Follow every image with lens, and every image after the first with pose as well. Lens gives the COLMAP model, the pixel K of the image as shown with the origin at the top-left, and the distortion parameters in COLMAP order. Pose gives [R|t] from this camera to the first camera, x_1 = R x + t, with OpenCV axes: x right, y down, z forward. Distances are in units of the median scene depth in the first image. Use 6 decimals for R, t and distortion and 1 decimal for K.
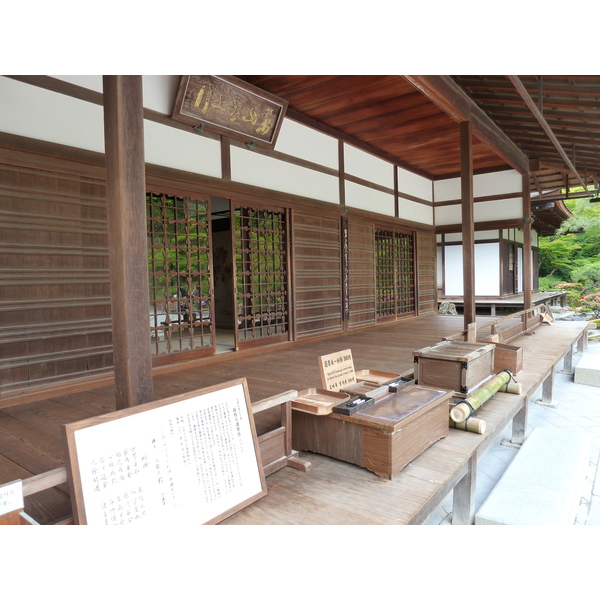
lens RADIAL K [[443.0, 0, 297.6], [0, 443.0, 297.1], [0, 0, 1]] dist [-0.013915, -0.004269]
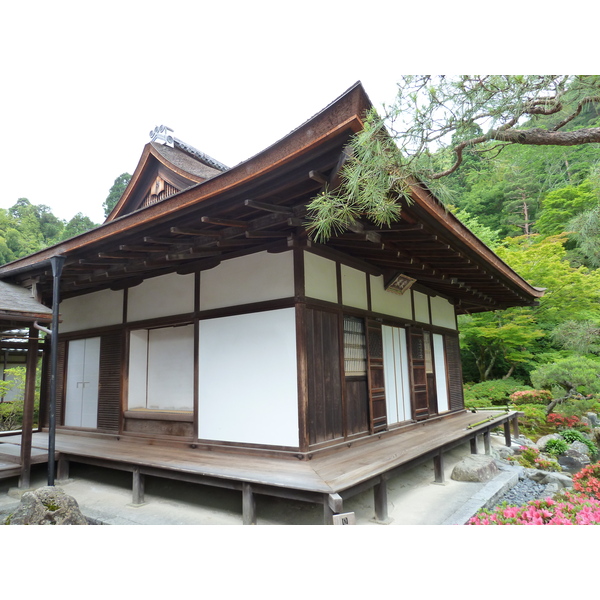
lens RADIAL K [[443.0, 0, 302.1], [0, 443.0, 301.4], [0, 0, 1]] dist [-0.013915, -0.004269]
pose [[0.999327, 0.004502, 0.036403, 0.246713], [0.002991, 0.979129, -0.203219, -0.026715], [-0.036558, 0.203191, 0.978456, 0.338780]]
